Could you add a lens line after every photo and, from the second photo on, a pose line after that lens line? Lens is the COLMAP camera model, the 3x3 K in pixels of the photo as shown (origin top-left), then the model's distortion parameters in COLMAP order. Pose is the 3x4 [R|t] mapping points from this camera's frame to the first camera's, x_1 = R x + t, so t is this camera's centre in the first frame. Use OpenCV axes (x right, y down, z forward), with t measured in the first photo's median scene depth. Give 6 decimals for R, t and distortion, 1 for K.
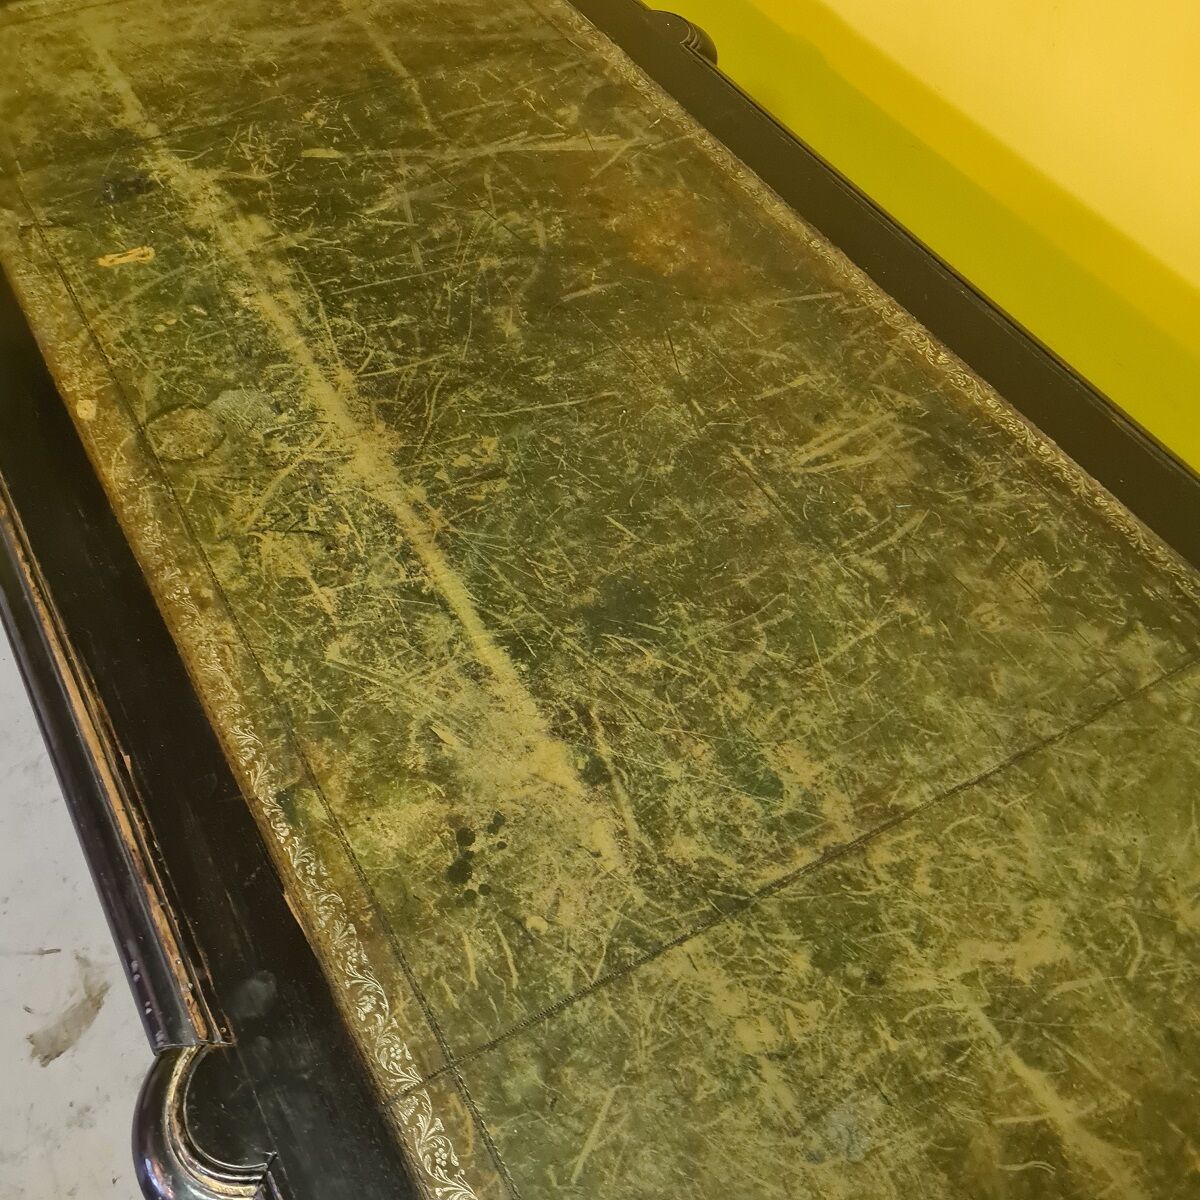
lens RADIAL K [[1217.4, 0, 595.5], [0, 1217.4, 619.2], [0, 0, 1]] dist [0.057680, -0.049947]
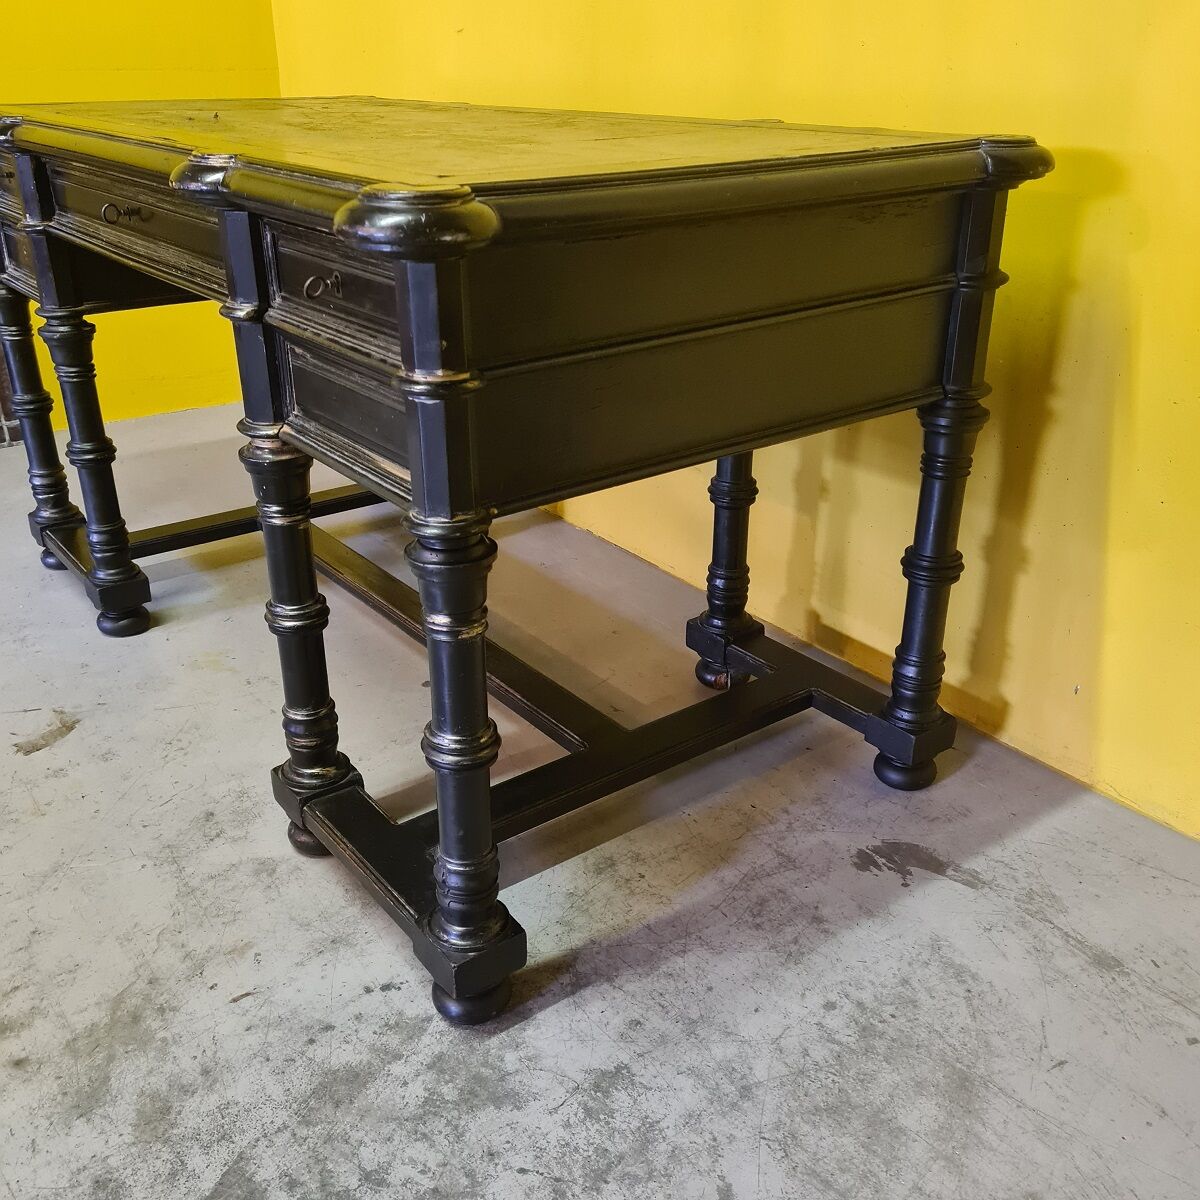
lens RADIAL K [[1209.0, 0, 607.4], [0, 1209.0, 615.9], [0, 0, 1]] dist [0.054454, -0.020398]
pose [[0.990727, -0.090951, 0.100935, 0.050987], [0.127069, 0.883245, -0.451366, 1.509635], [-0.048098, 0.460006, 0.886612, -0.350778]]
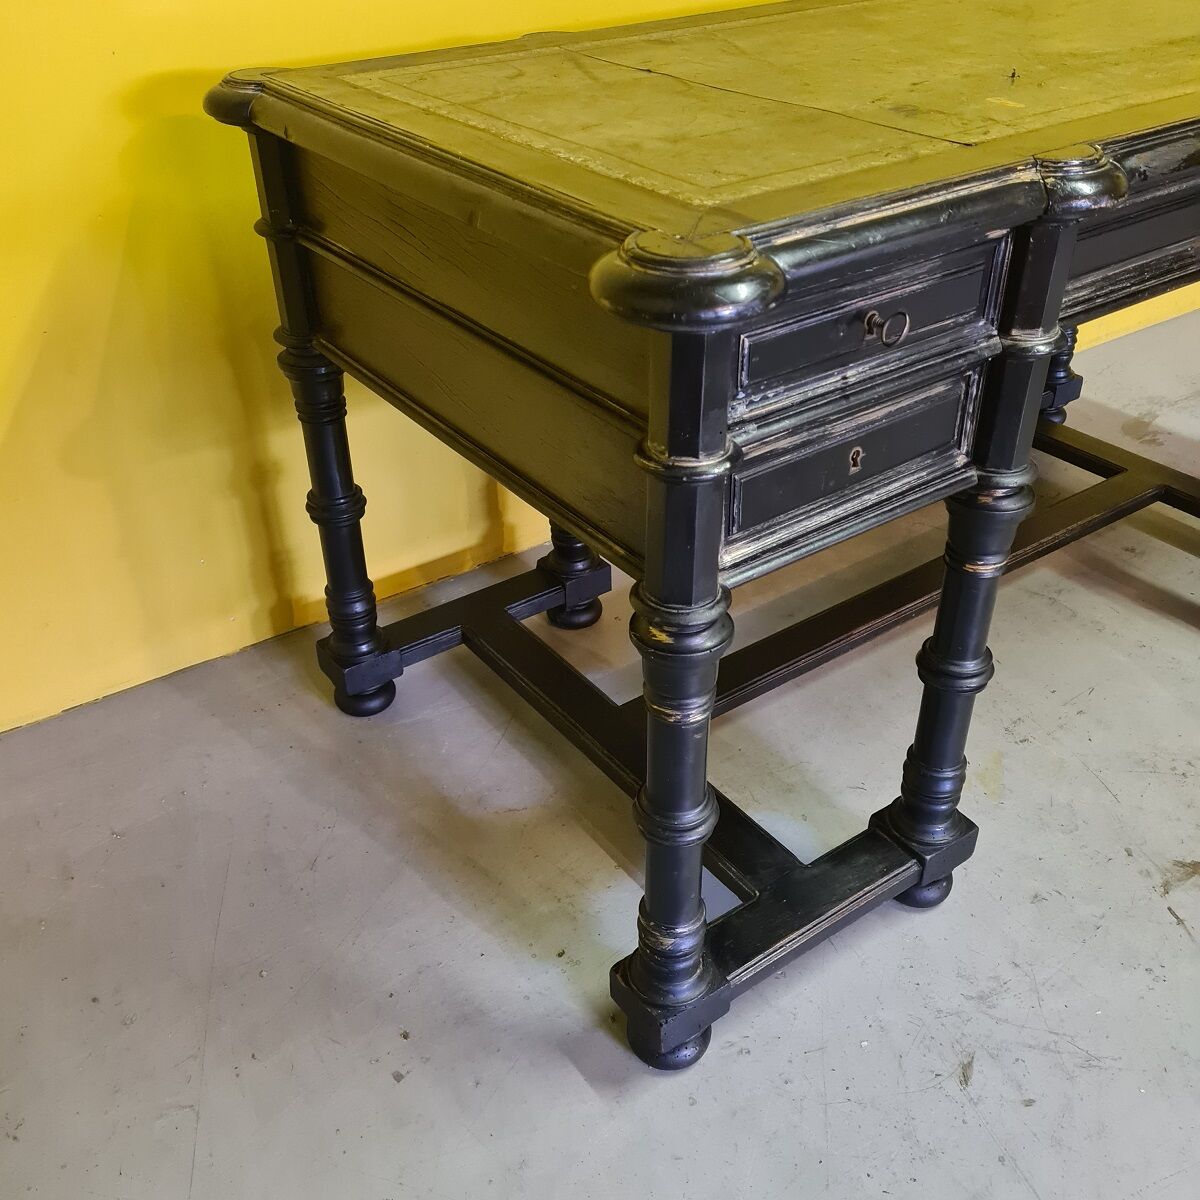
lens RADIAL K [[1217.4, 0, 595.5], [0, 1217.4, 619.2], [0, 0, 1]] dist [0.057680, -0.049947]
pose [[-0.096733, -0.586139, 0.804415, -1.863999], [0.801244, 0.433608, 0.412301, -1.040512], [-0.590467, 0.684416, 0.427696, 1.278928]]
